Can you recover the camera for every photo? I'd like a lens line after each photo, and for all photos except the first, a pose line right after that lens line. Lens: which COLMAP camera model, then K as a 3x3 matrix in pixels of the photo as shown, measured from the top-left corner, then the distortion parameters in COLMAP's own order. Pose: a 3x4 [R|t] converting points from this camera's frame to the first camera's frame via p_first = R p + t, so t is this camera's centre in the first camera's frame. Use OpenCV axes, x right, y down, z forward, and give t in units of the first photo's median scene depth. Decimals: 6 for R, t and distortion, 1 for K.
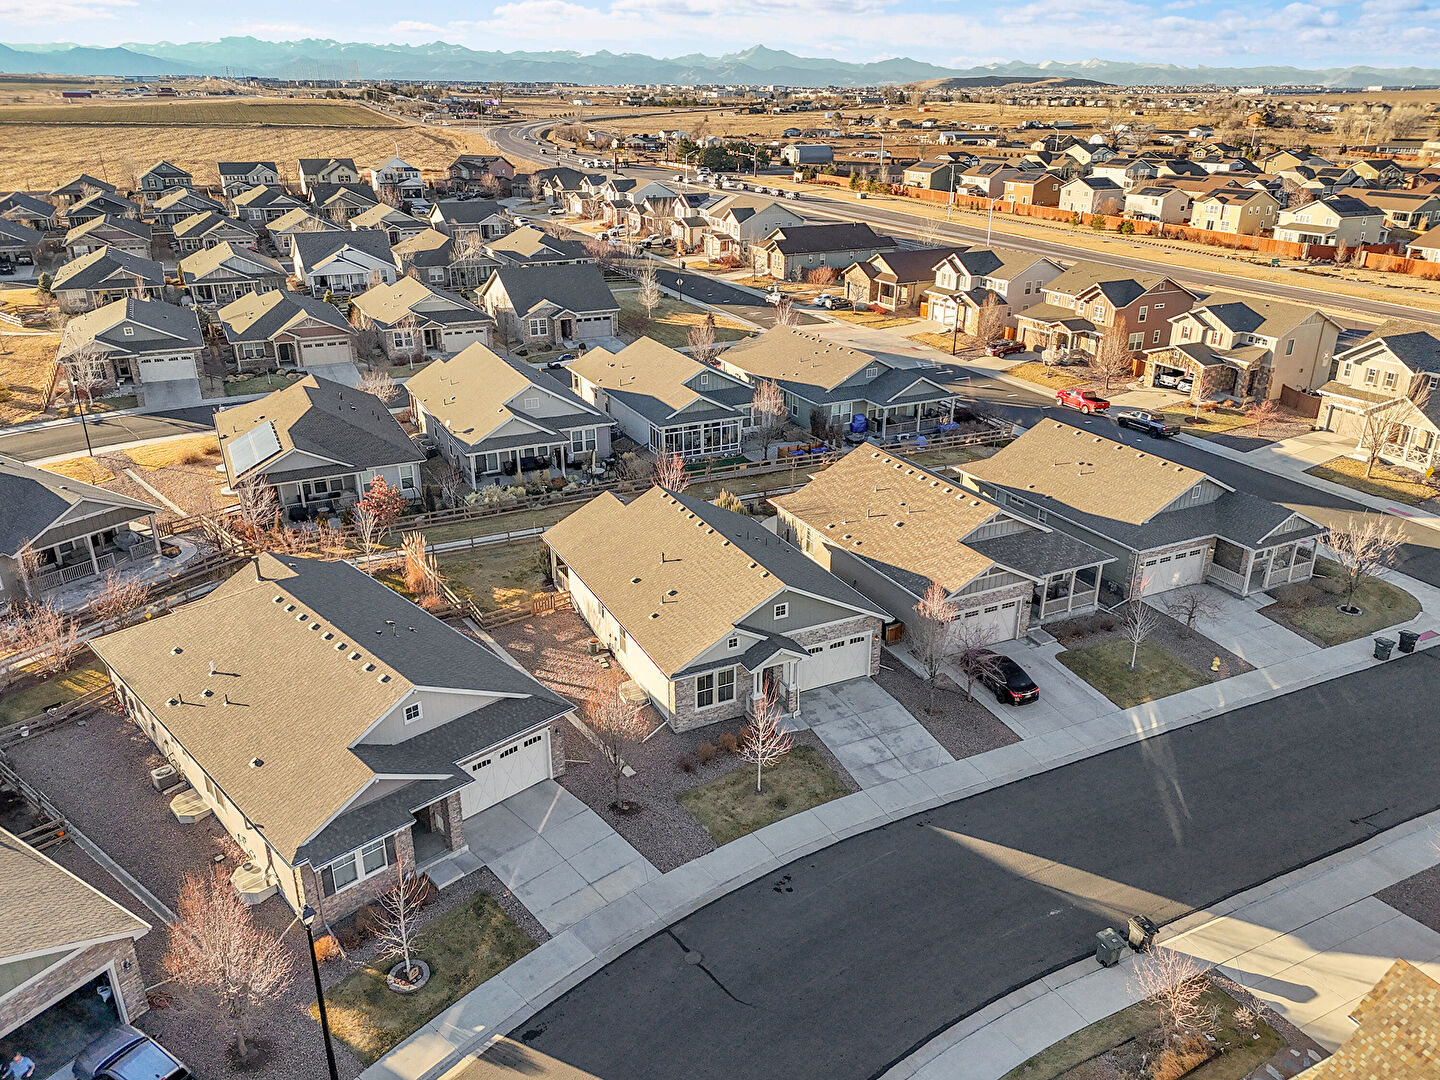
lens RADIAL K [[1063.4, 0, 718.6], [0, 1063.4, 530.9], [0, 0, 1]] dist [0.094026, -0.095175]
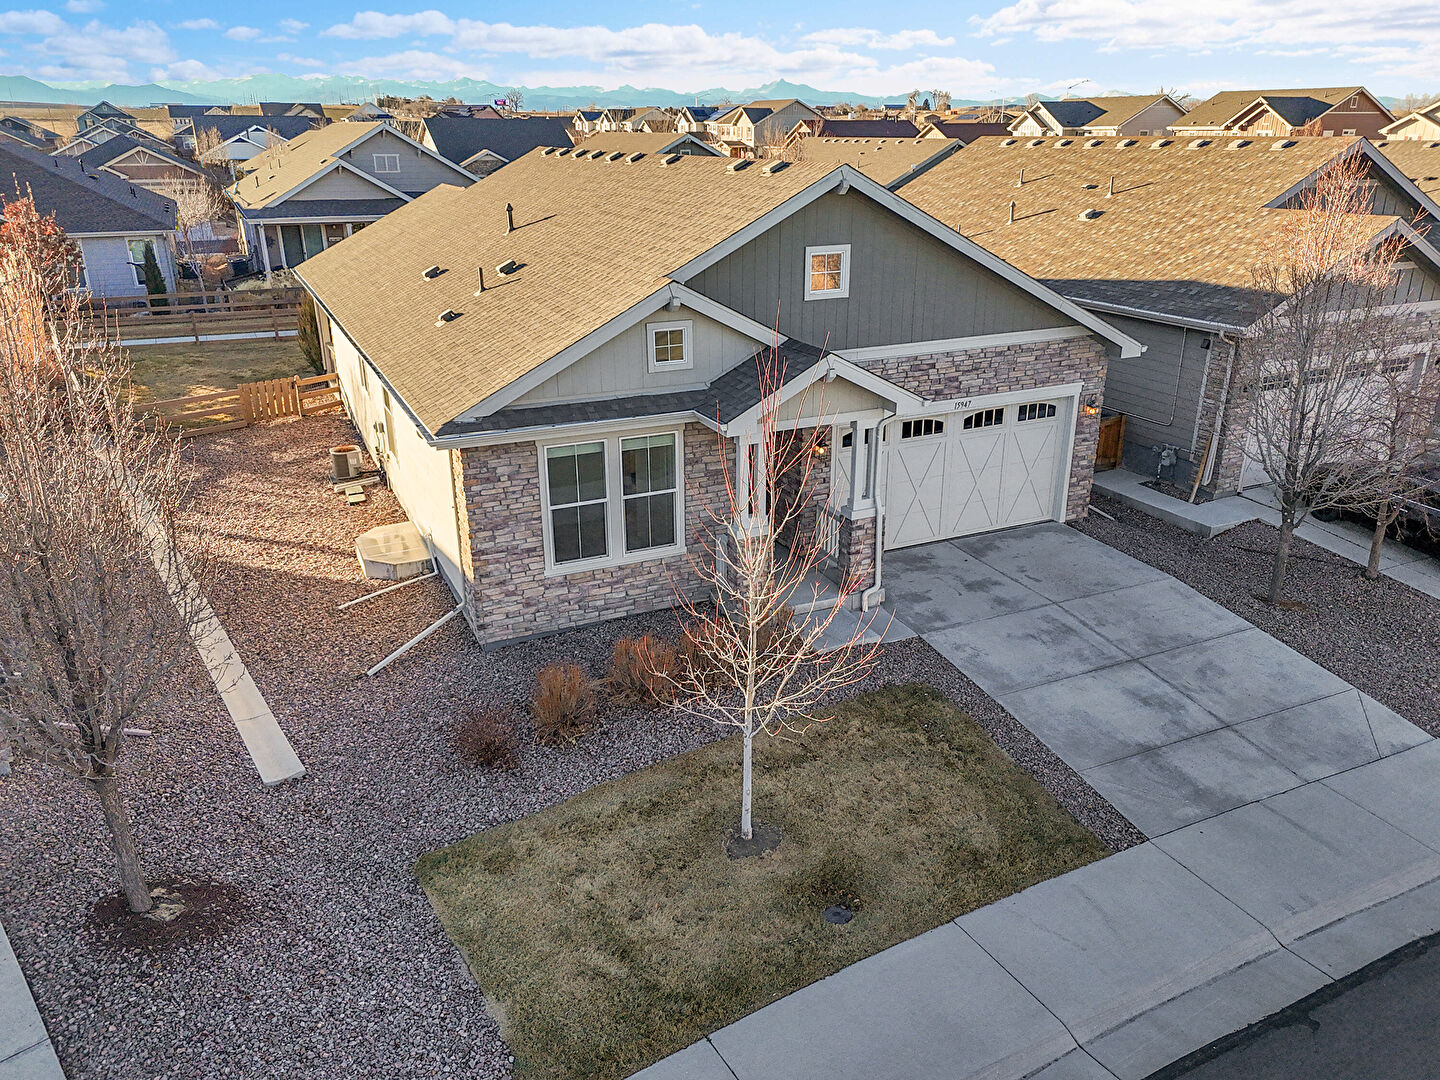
lens RADIAL K [[1064.5, 0, 720.0], [0, 1064.5, 540.0], [0, 0, 1]] dist [0.035636, -0.004527]
pose [[0.999843, 0.003462, -0.017376, 0.031929], [-0.003802, 0.999802, -0.019541, 0.159222], [0.017305, 0.019604, 0.999658, 0.670575]]
